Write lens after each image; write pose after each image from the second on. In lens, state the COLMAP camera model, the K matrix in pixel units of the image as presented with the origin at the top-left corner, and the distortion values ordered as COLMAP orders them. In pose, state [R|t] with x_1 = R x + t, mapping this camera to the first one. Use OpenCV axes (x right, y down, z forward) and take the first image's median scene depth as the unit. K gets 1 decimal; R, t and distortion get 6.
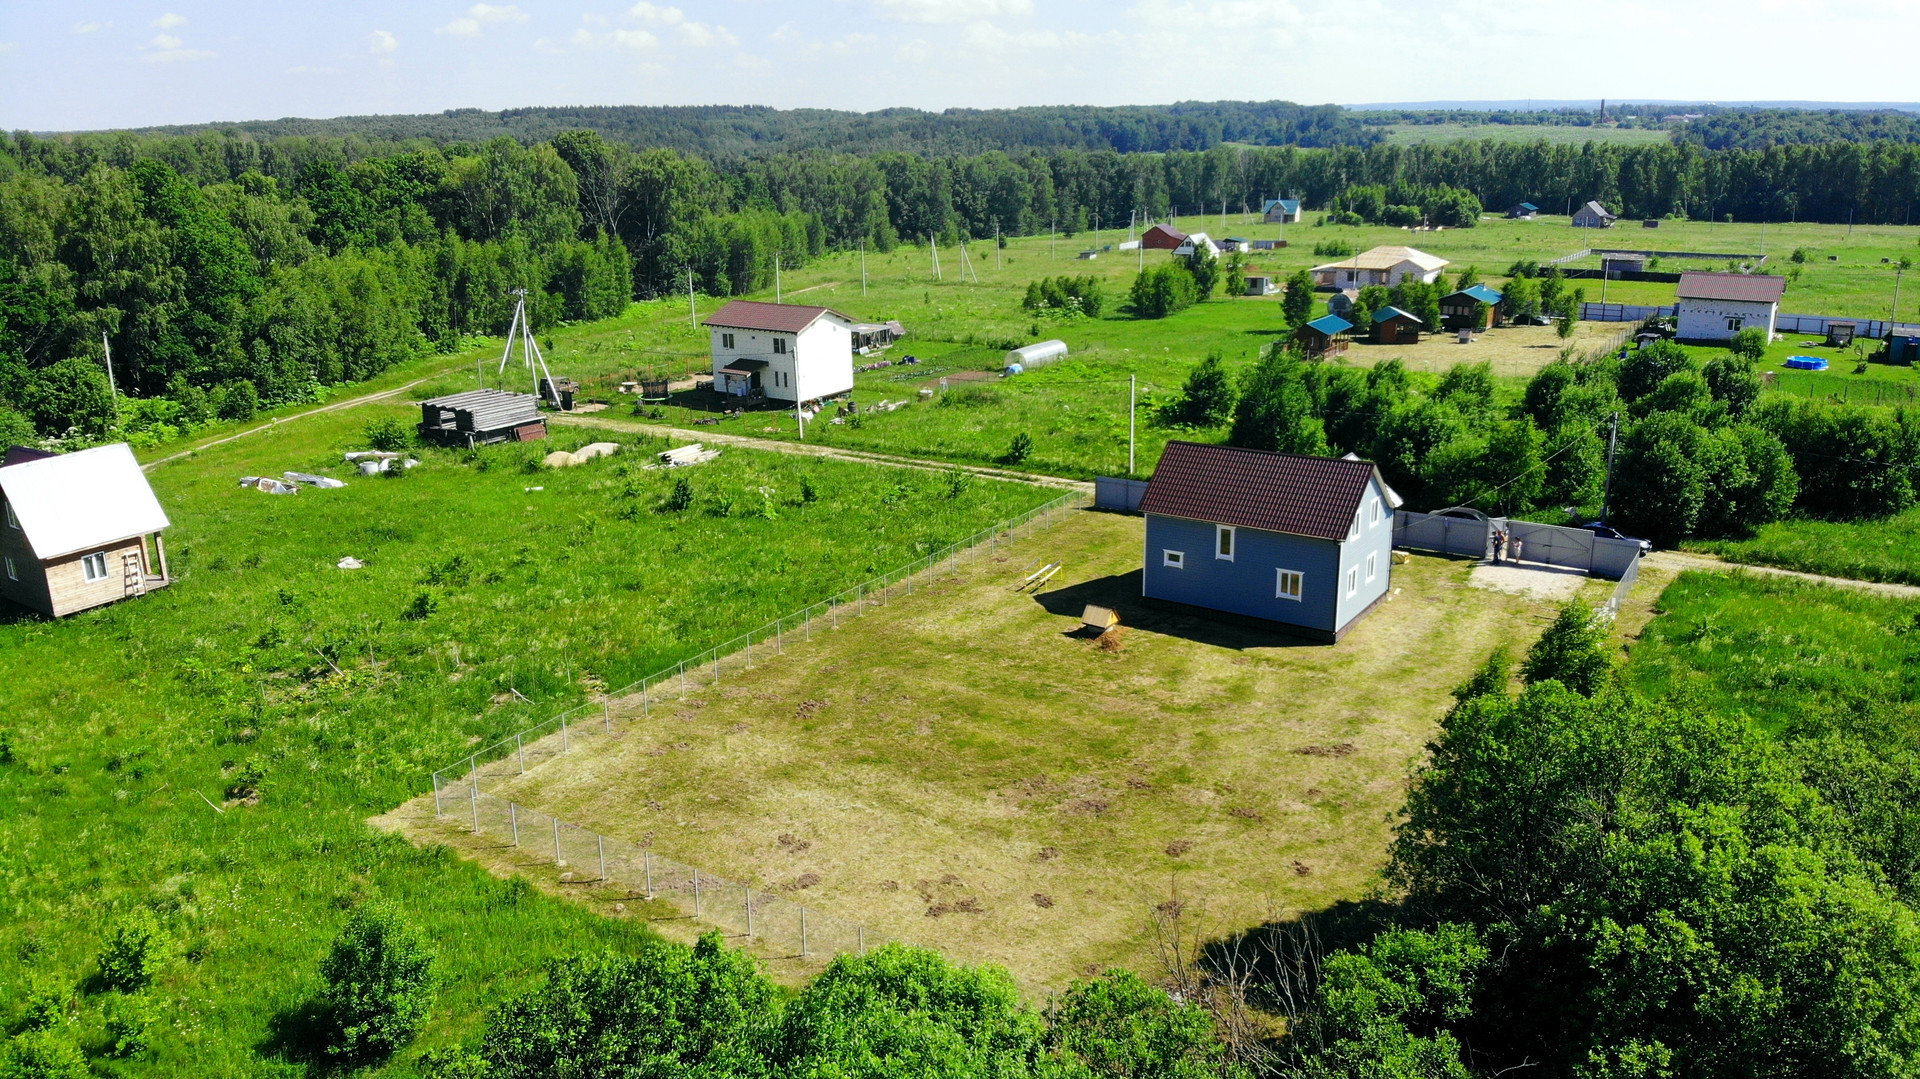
lens RADIAL K [[1382.8, 0, 948.4], [0, 1382.8, 535.1], [0, 0, 1]] dist [0.154019, -0.401768]
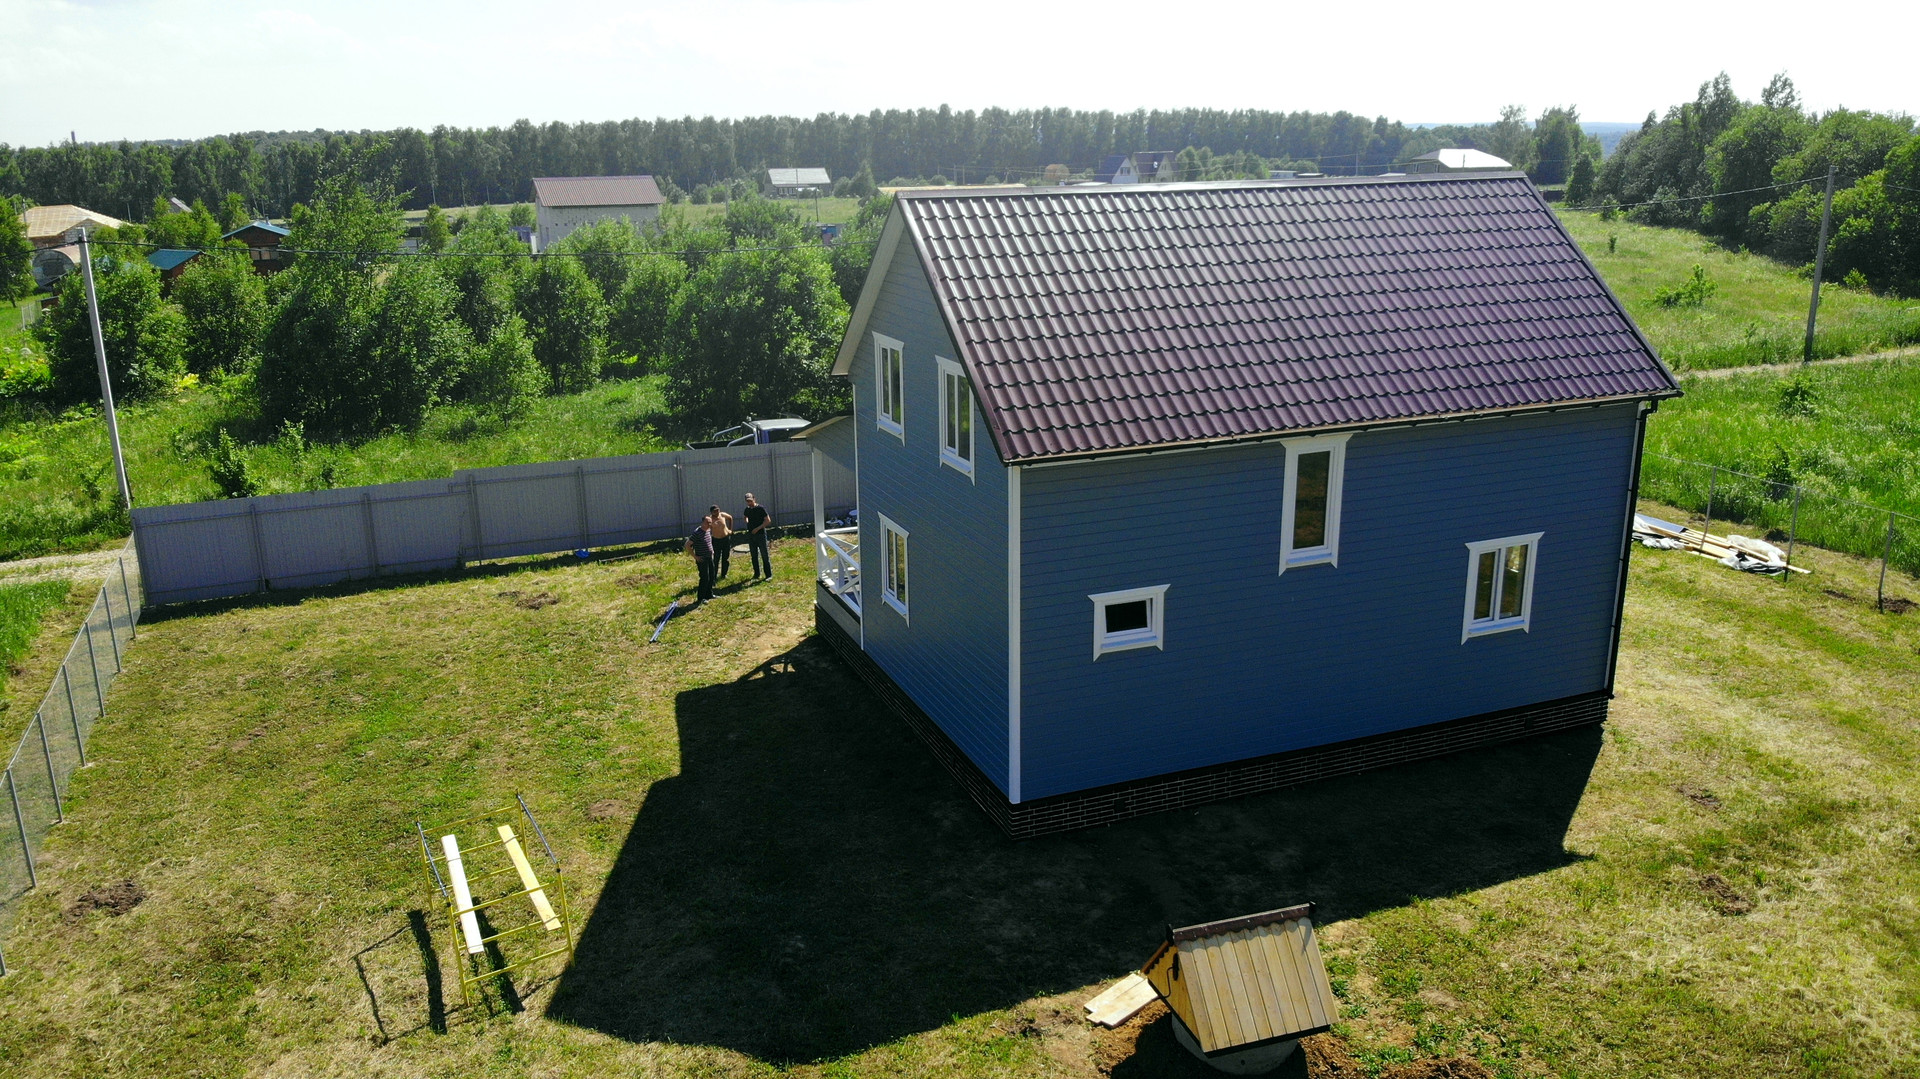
lens RADIAL K [[1400.1, 0, 930.5], [0, 1400.1, 545.3], [0, 0, 1]] dist [0.098165, -0.263929]
pose [[0.559000, -0.215907, 0.800565, -0.033272], [0.237685, 0.966710, 0.094750, -0.015864], [-0.794371, 0.137317, 0.591708, 0.470554]]
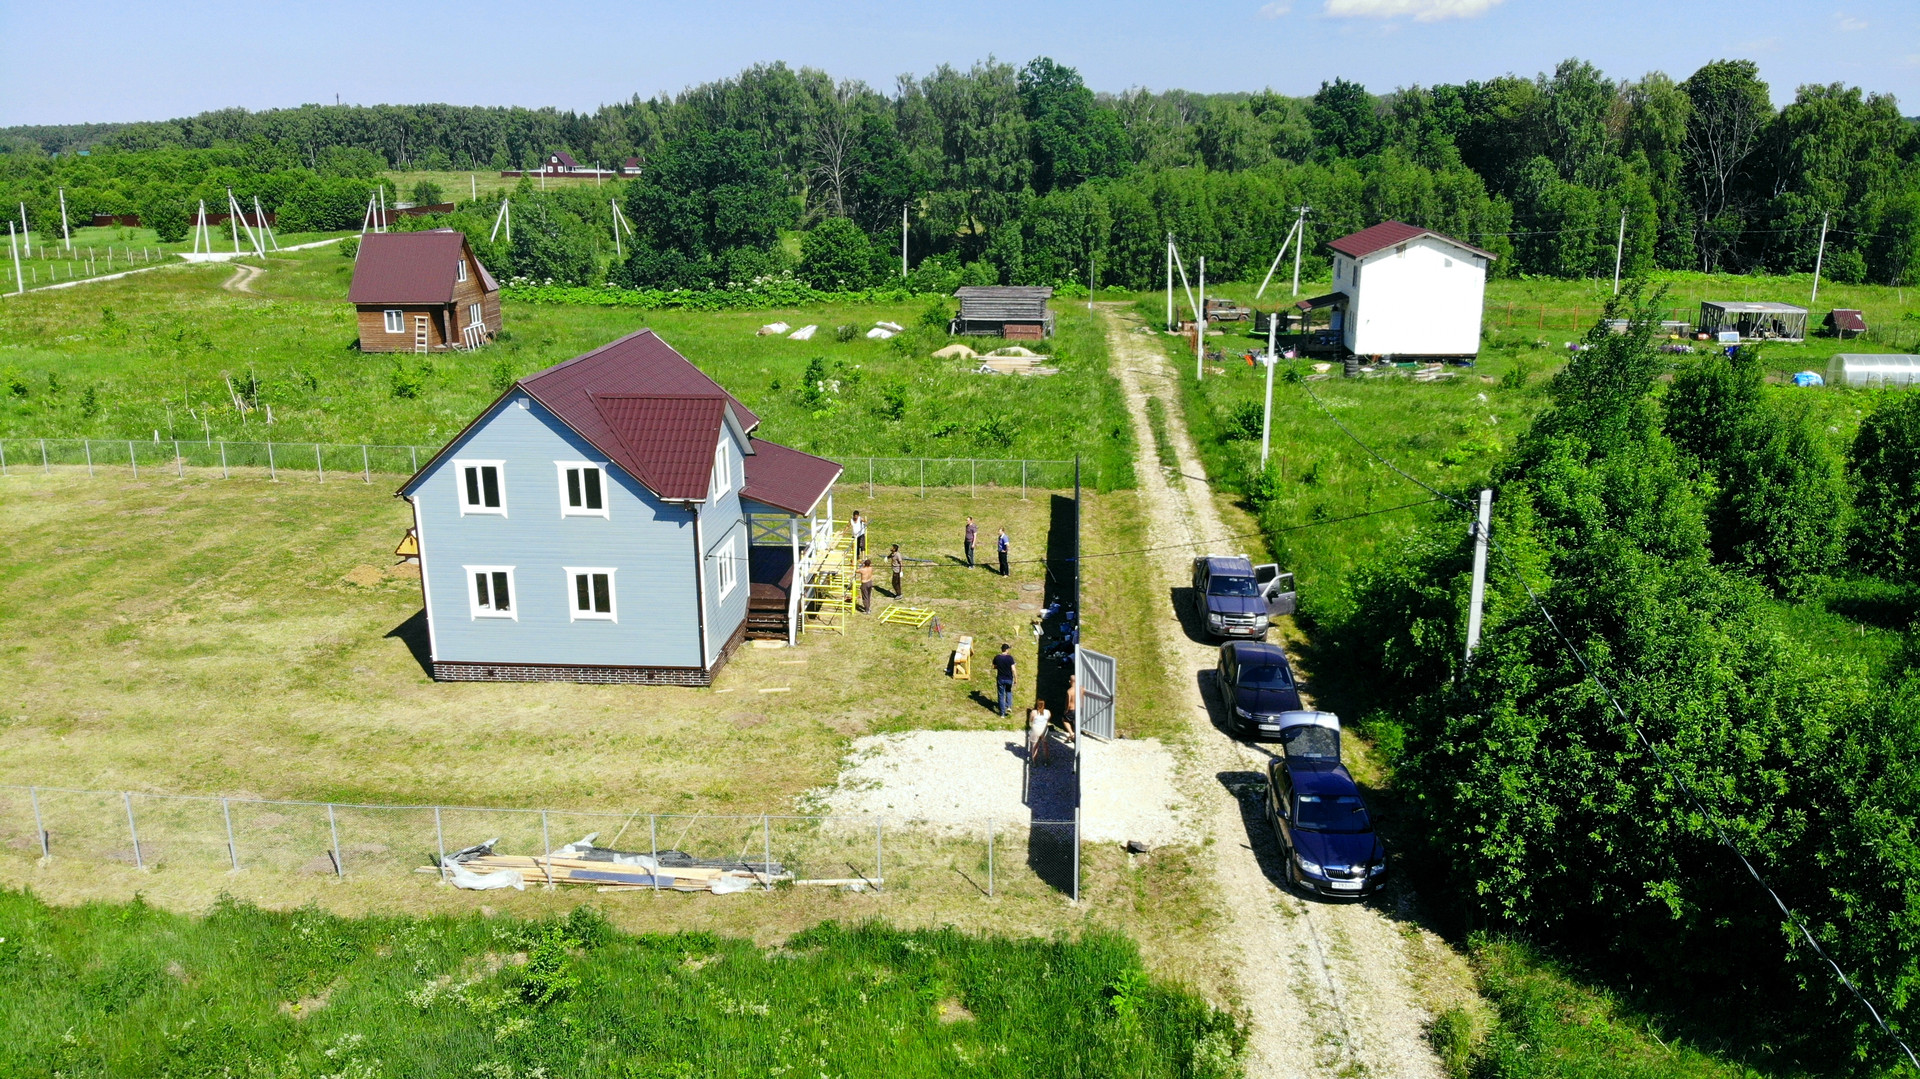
lens RADIAL K [[1363.1, 0, 959.0], [0, 1363.1, 597.9], [0, 0, 1]] dist [0.077081, -0.194293]
pose [[0.488502, 0.287908, -0.823696, 0.423884], [-0.247074, 0.951002, 0.185876, -0.056568], [0.836852, 0.112713, 0.535701, 0.444848]]
